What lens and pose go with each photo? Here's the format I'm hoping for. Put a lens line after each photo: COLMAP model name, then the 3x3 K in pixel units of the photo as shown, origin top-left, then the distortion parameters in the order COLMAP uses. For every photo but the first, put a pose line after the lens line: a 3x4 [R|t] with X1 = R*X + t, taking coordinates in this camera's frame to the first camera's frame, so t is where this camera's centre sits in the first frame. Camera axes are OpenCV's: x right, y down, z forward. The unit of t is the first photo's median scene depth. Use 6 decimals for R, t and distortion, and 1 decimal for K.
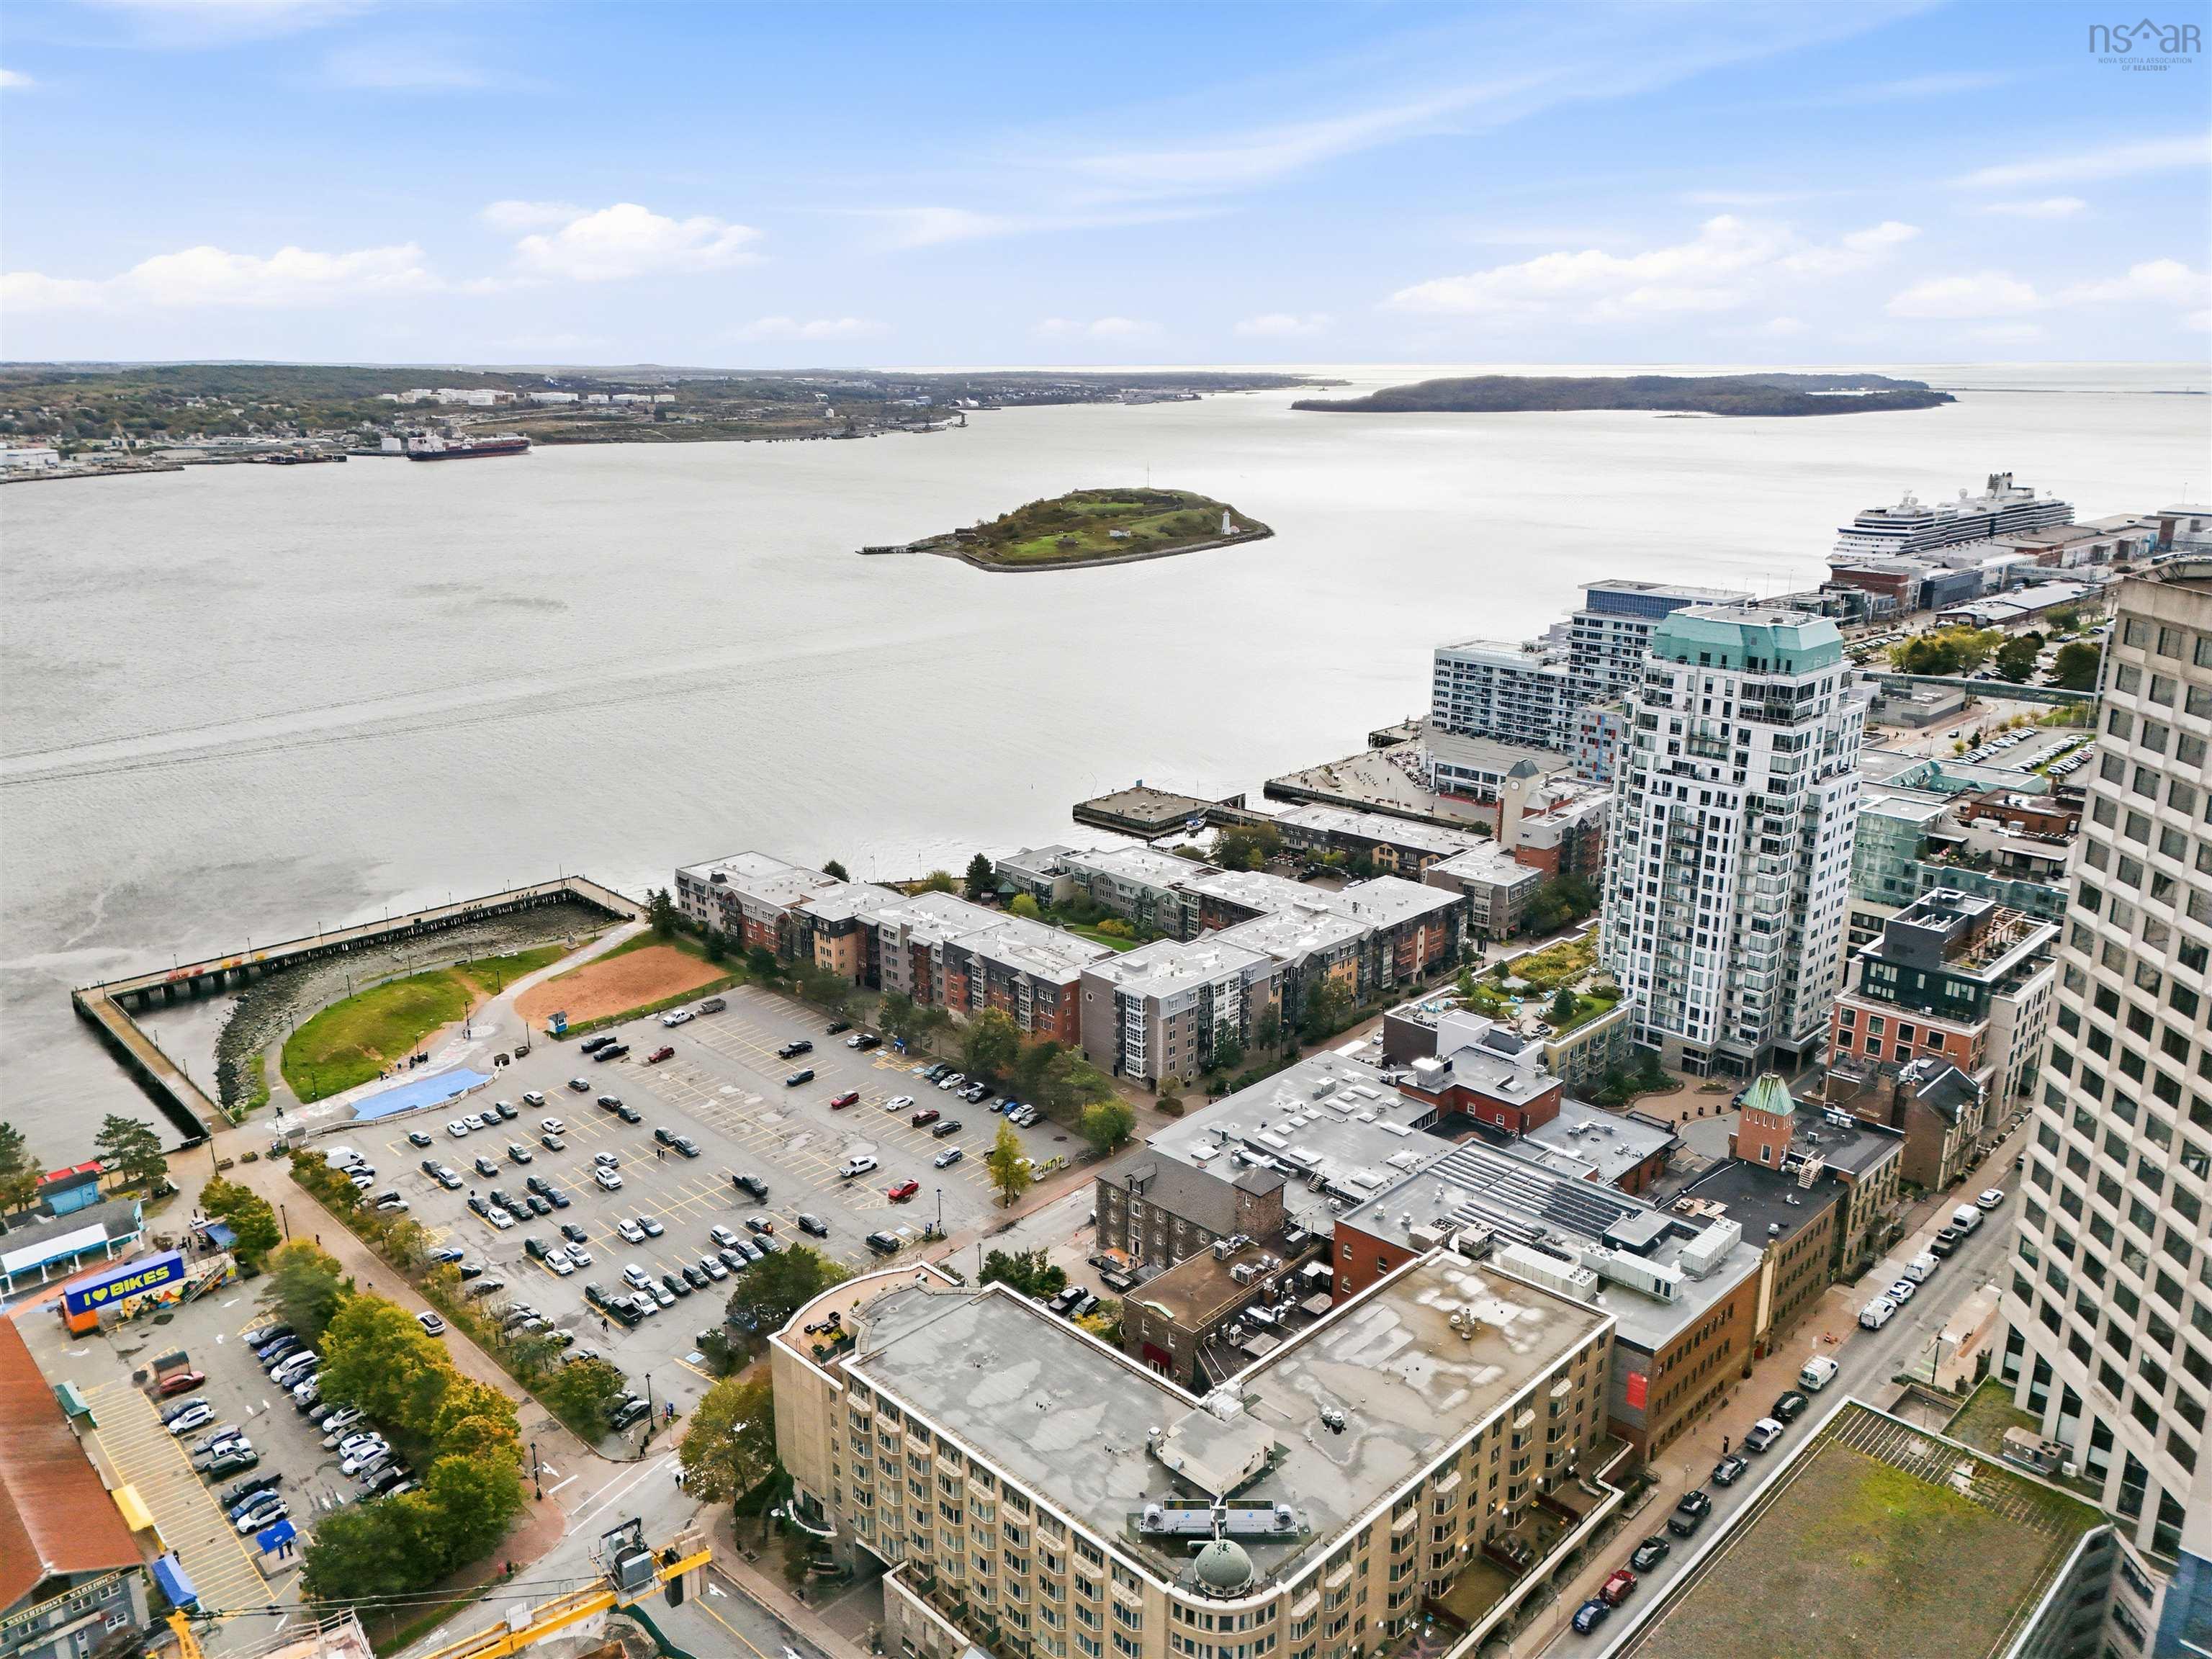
lens RADIAL K [[1612.5, 0, 1106.0], [0, 1612.5, 829.5], [0, 0, 1]] dist [0.081713, -0.080019]
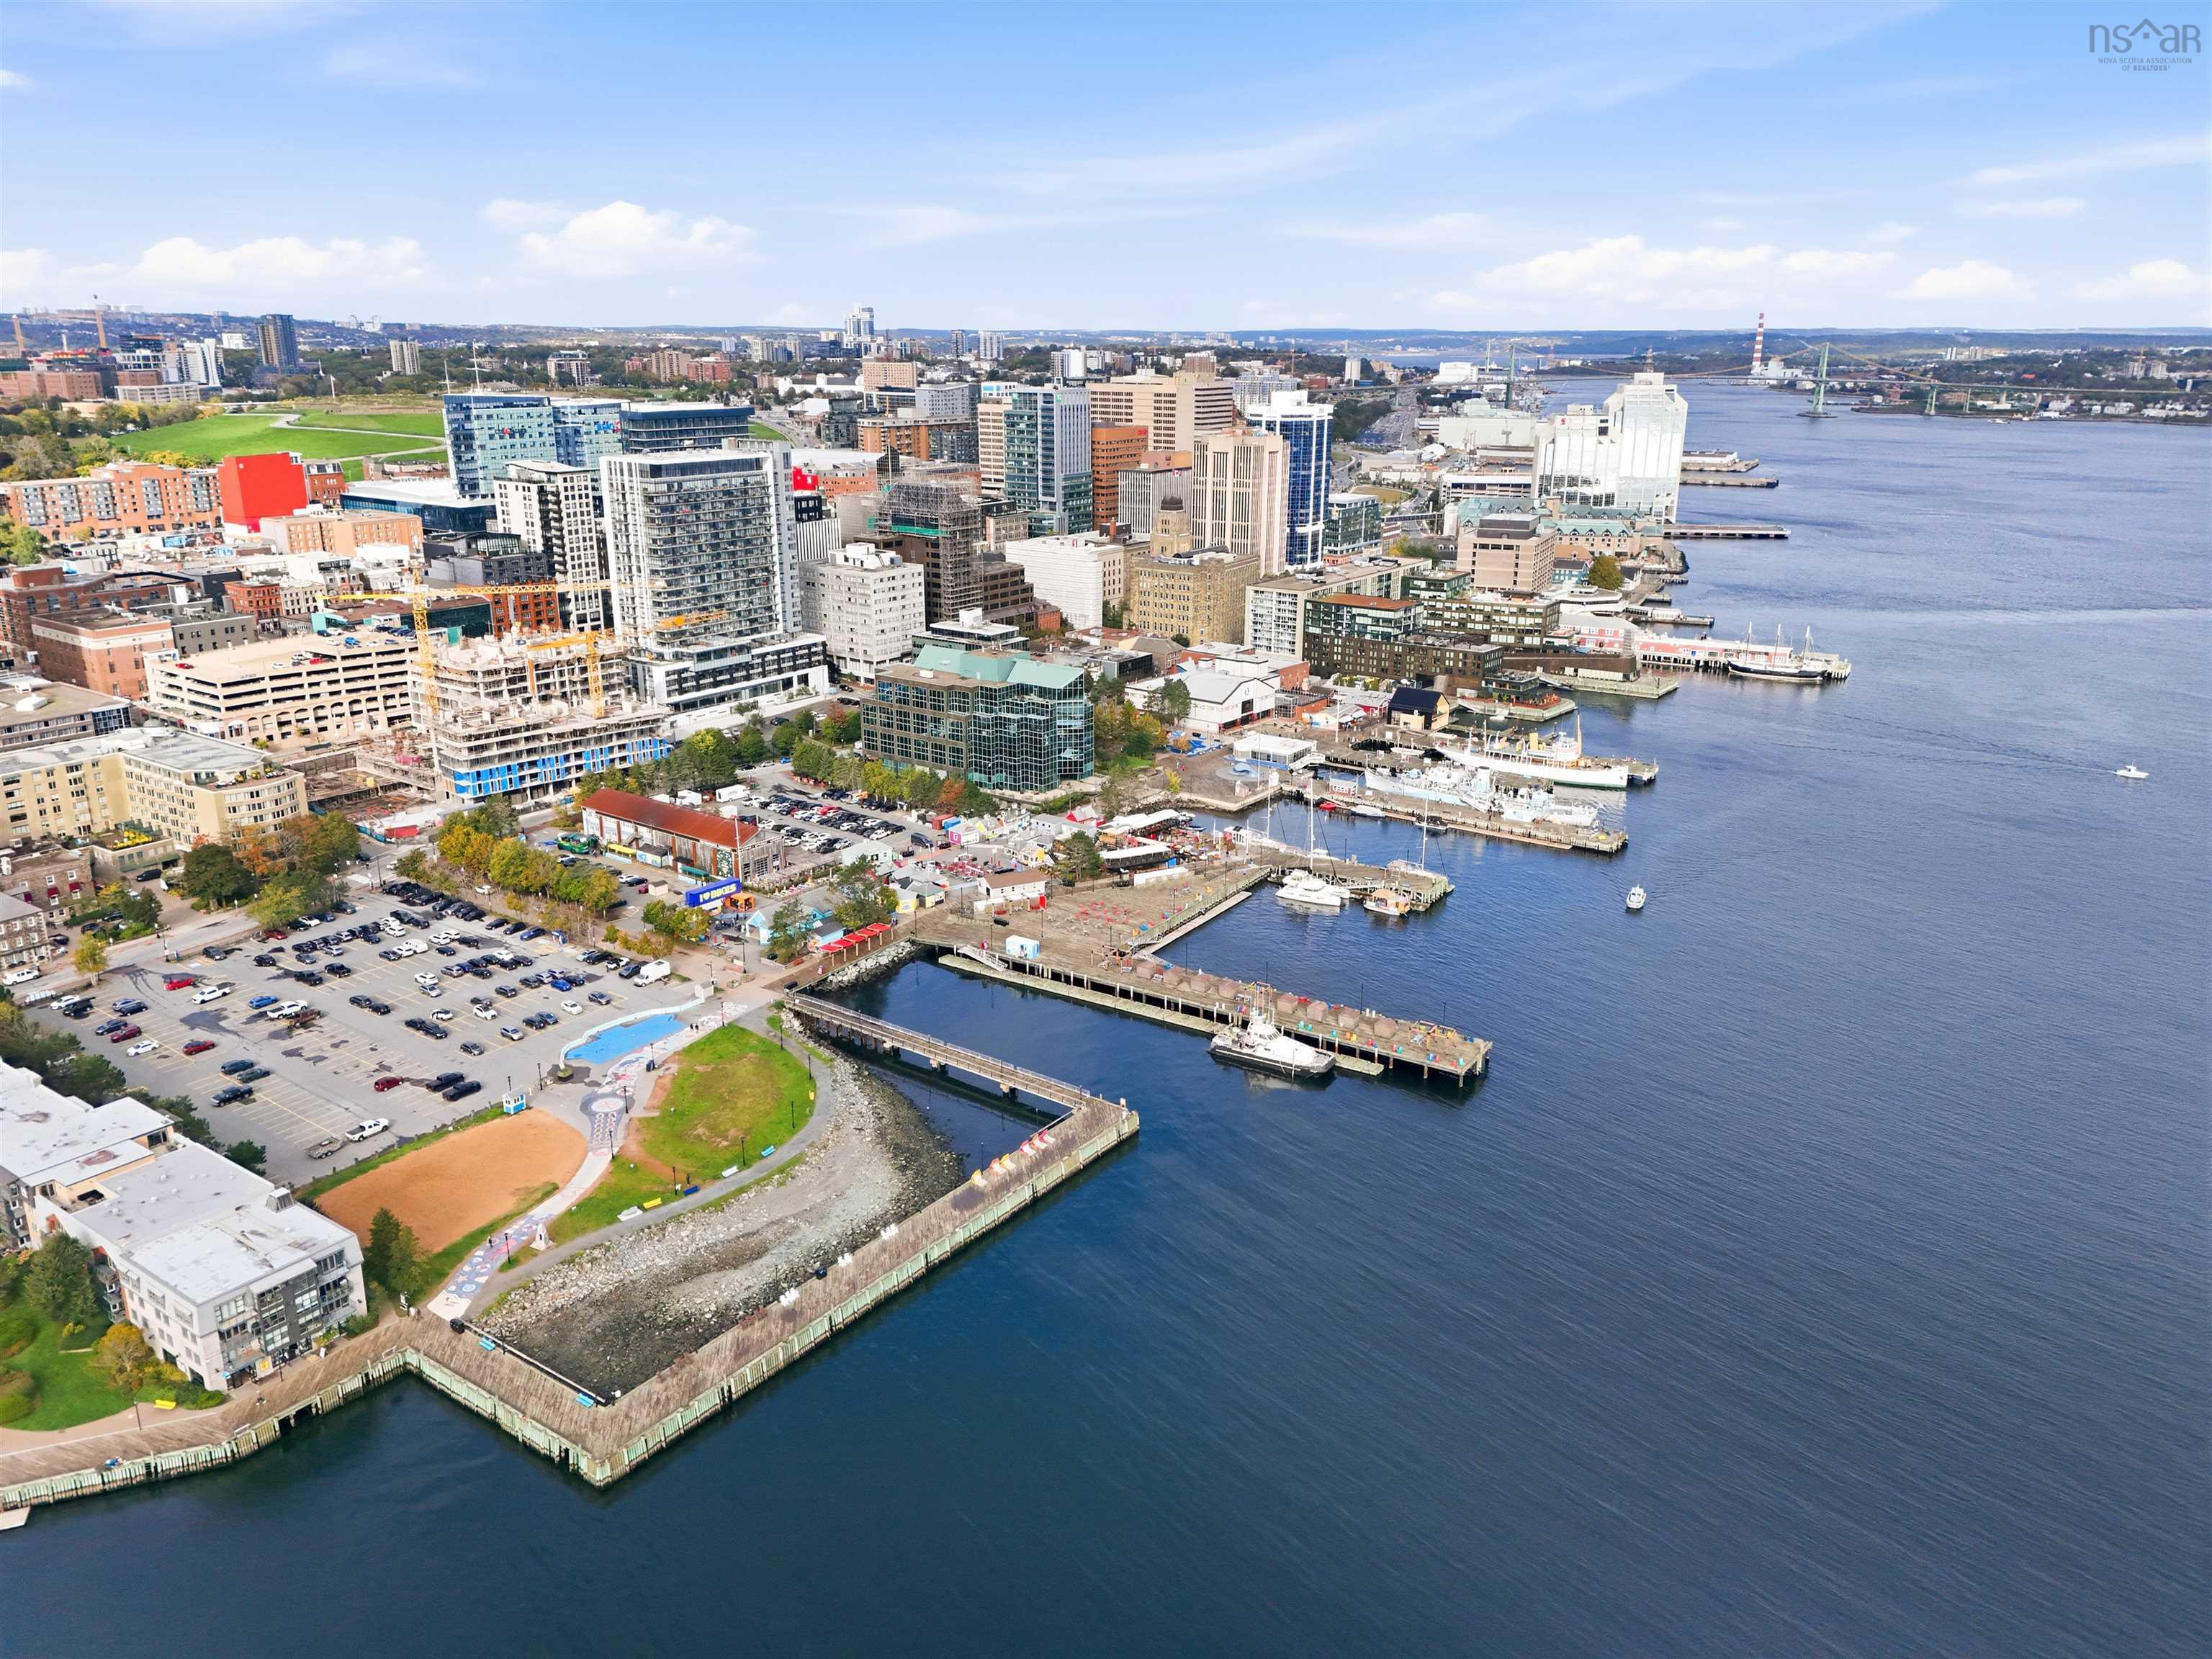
lens RADIAL K [[1612.5, 0, 1106.0], [0, 1612.5, 829.5], [0, 0, 1]] dist [0.081713, -0.080019]
pose [[-0.986652, 0.047955, -0.155620, -0.368021], [-0.044938, 0.838361, 0.543259, -0.348878], [0.156518, 0.543001, -0.825016, 1.197134]]
